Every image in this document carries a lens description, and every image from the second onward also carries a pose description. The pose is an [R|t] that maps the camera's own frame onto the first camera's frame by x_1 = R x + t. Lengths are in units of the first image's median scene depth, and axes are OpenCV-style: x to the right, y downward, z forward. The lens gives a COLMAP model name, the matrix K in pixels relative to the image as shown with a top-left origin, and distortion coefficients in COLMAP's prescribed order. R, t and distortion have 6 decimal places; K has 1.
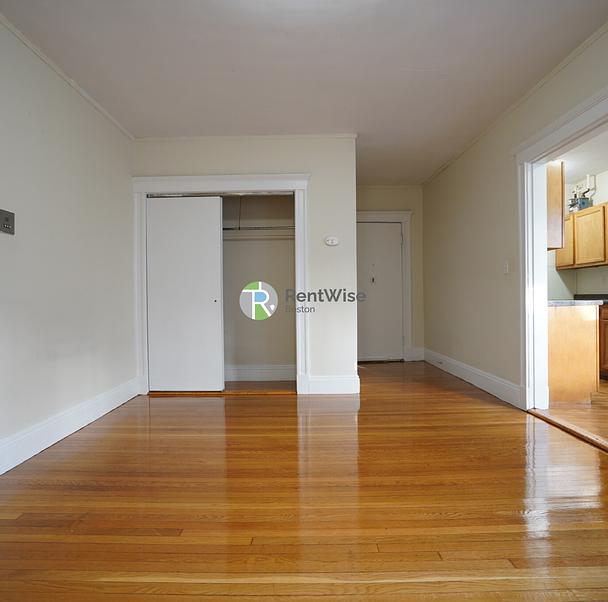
lens RADIAL K [[415.5, 0, 304.4], [0, 415.5, 302.8], [0, 0, 1]] dist [-0.068479, 0.024770]
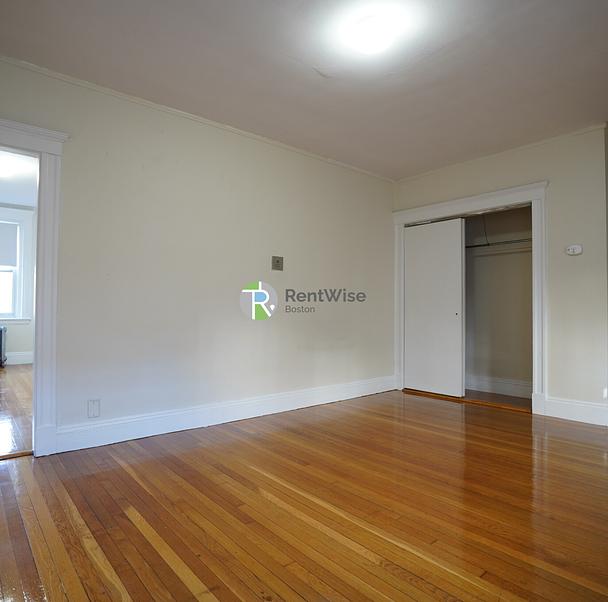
lens RADIAL K [[415.5, 0, 304.4], [0, 415.5, 302.8], [0, 0, 1]] dist [-0.068479, 0.024770]
pose [[0.651660, 0.000772, -0.758511, 0.350100], [-0.019716, 0.999679, -0.015921, -0.008383], [0.758255, 0.025330, 0.651466, -0.014524]]
